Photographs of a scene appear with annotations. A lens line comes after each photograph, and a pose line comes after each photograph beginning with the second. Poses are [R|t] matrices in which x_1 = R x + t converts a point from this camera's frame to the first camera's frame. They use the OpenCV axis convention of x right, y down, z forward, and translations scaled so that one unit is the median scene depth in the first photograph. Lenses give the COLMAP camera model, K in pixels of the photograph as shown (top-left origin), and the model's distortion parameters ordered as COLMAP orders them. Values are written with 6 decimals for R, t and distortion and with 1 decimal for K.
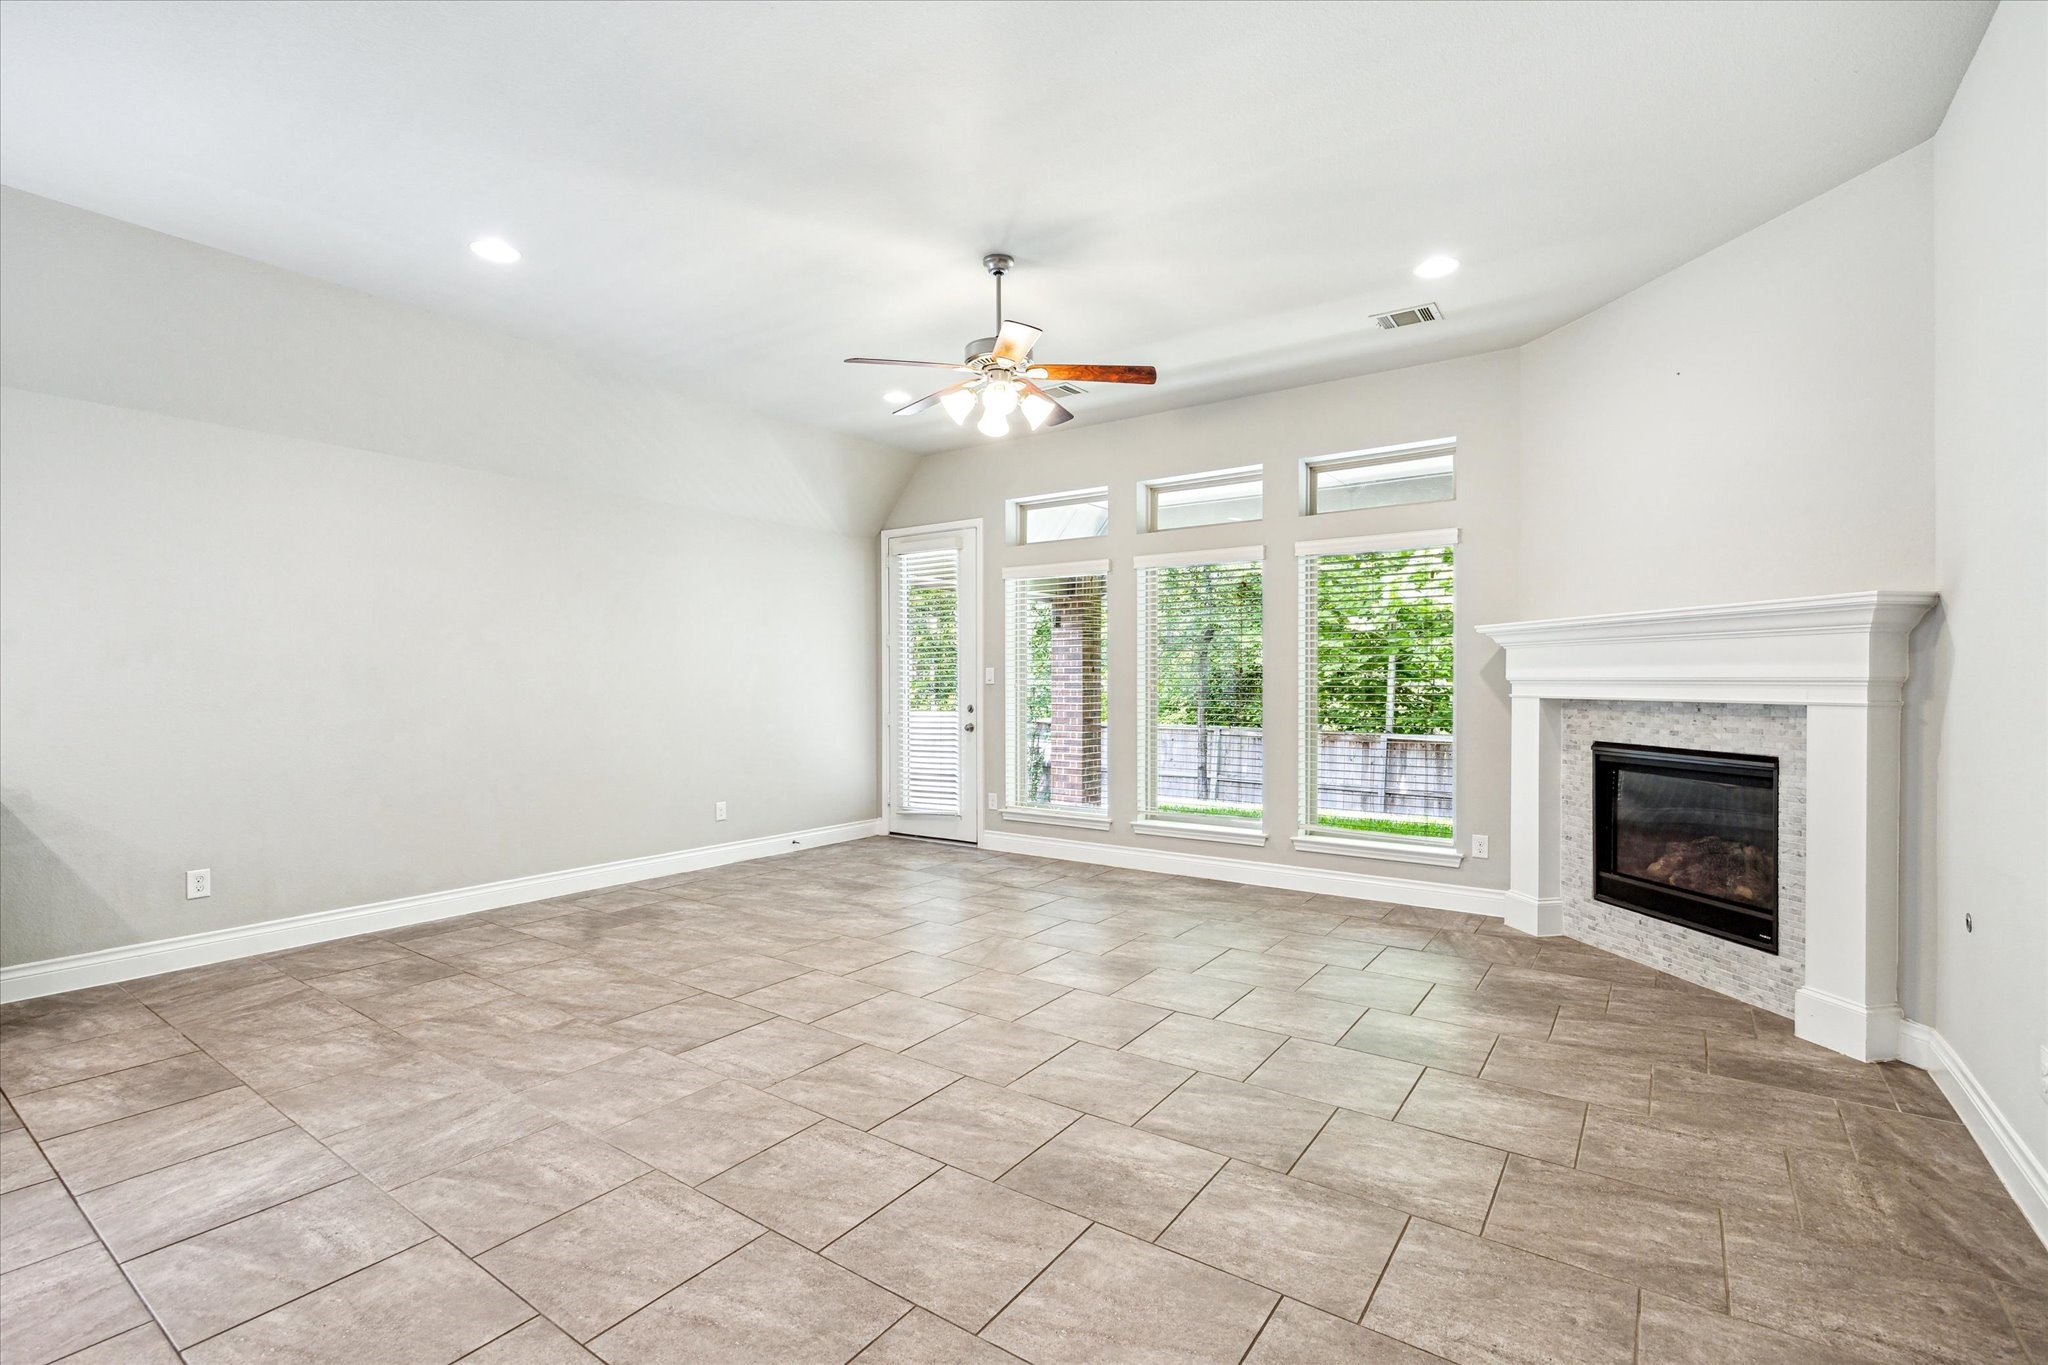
lens RADIAL K [[915.4, 0, 1026.5], [0, 915.4, 708.5], [0, 0, 1]] dist [-0.002749, 0.000521]
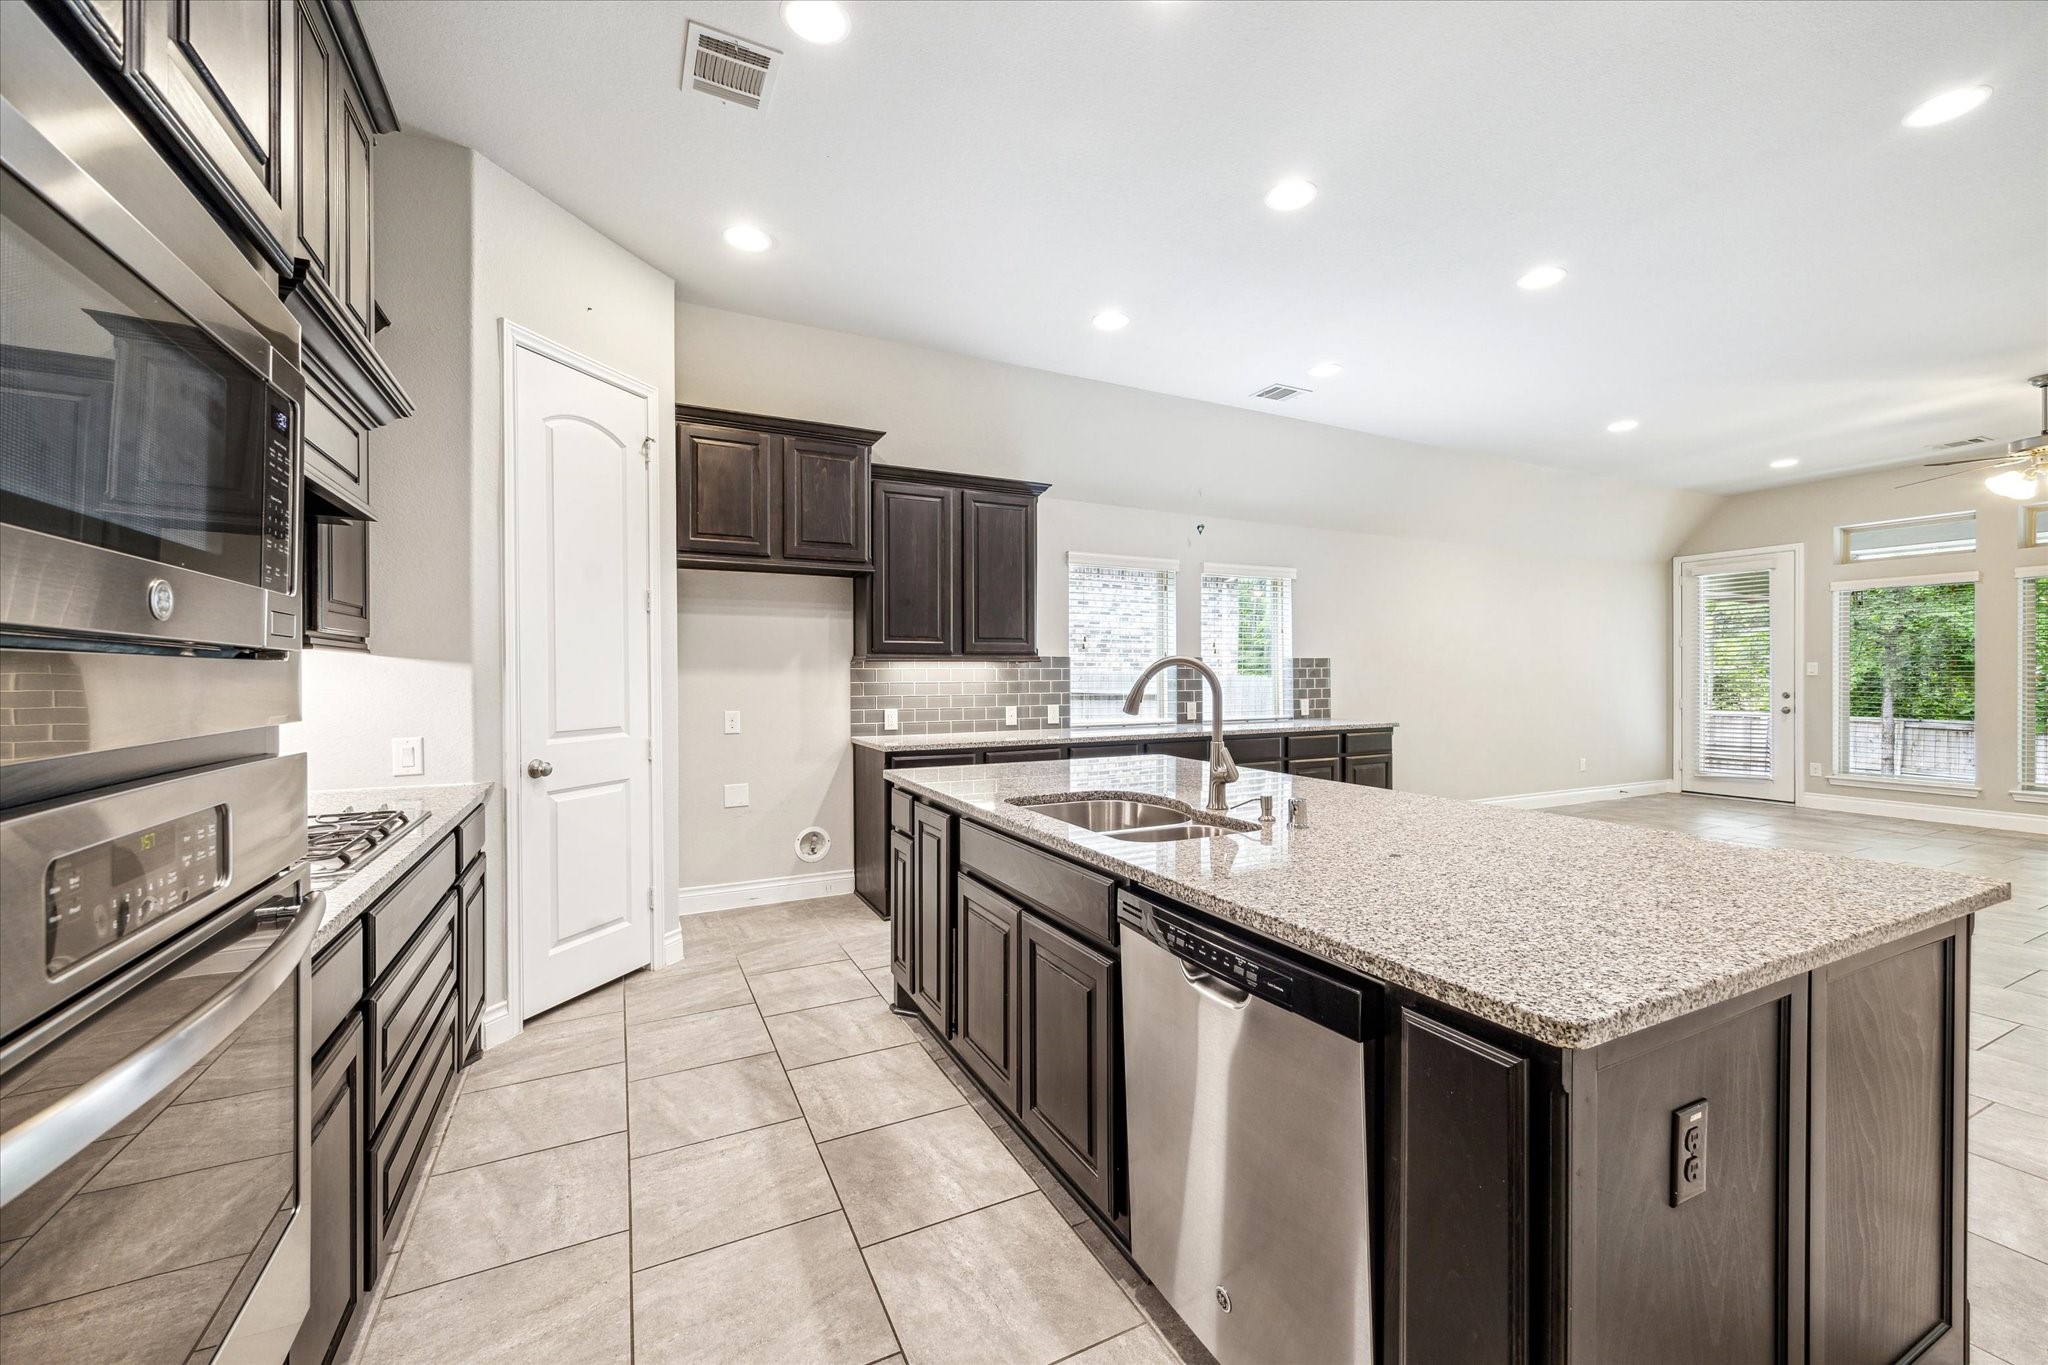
lens RADIAL K [[784.7, 0, 986.6], [0, 784.7, 686.6], [0, 0, 1]] dist [0.000820, -0.000647]
pose [[0.872248, 0.001065, -0.489062, -0.945855], [-0.009924, 0.999830, -0.015522, 0.031355], [0.488962, 0.018393, 0.872111, -0.920413]]
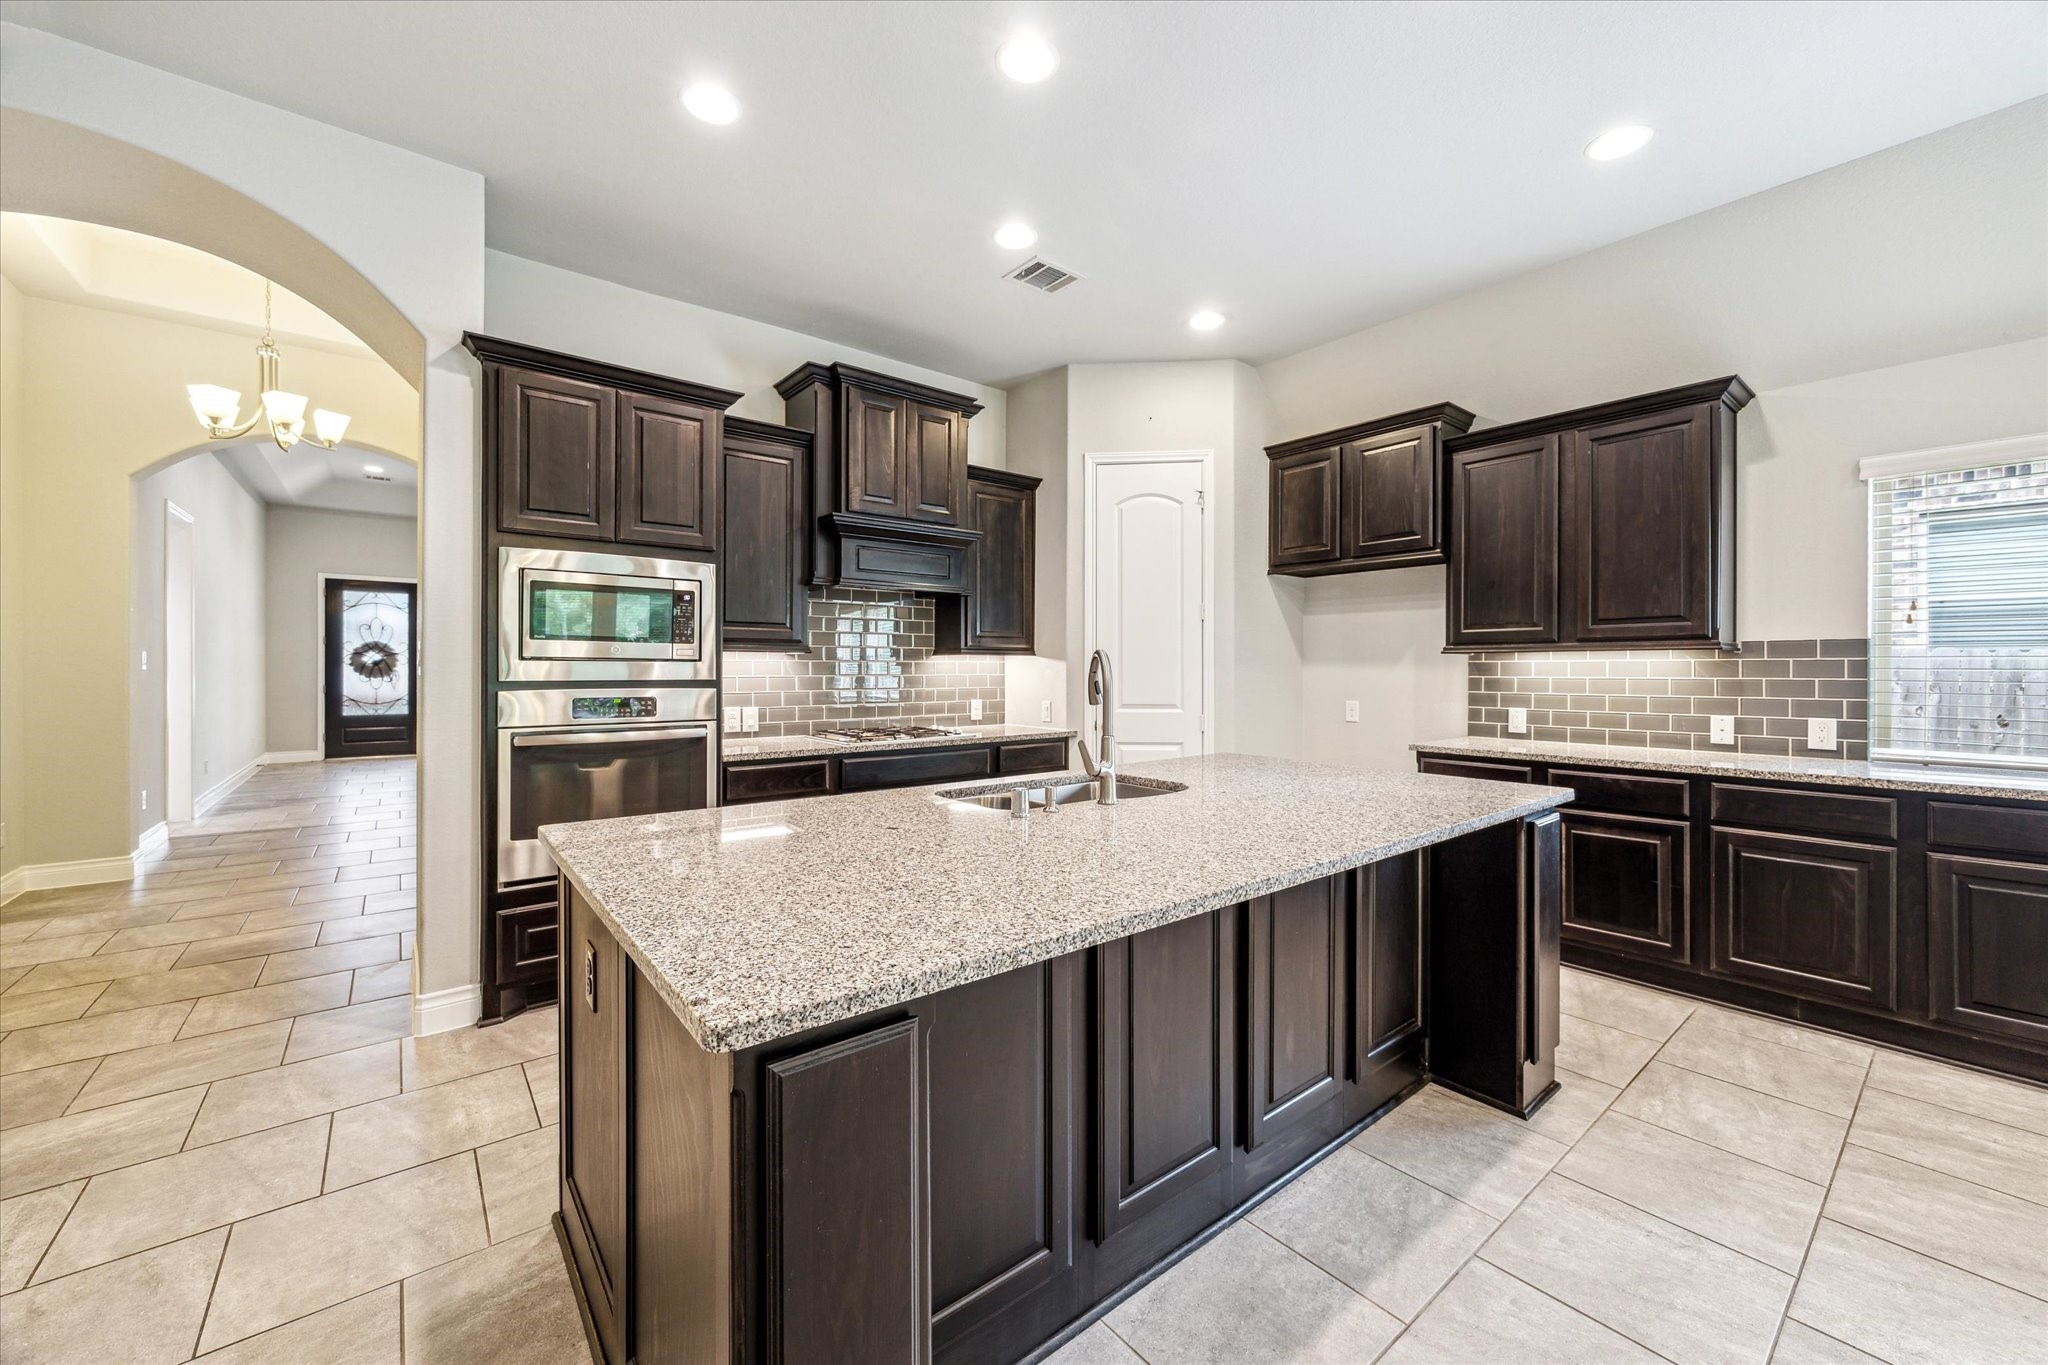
lens RADIAL K [[784.7, 0, 1040.6], [0, 784.7, 668.3], [0, 0, 1]] dist [0.000820, -0.000647]
pose [[-0.267798, 0.001106, -0.963475, -0.465299], [-0.030621, 0.999484, 0.009659, 0.002844], [0.962988, 0.032089, -0.267626, -0.206718]]
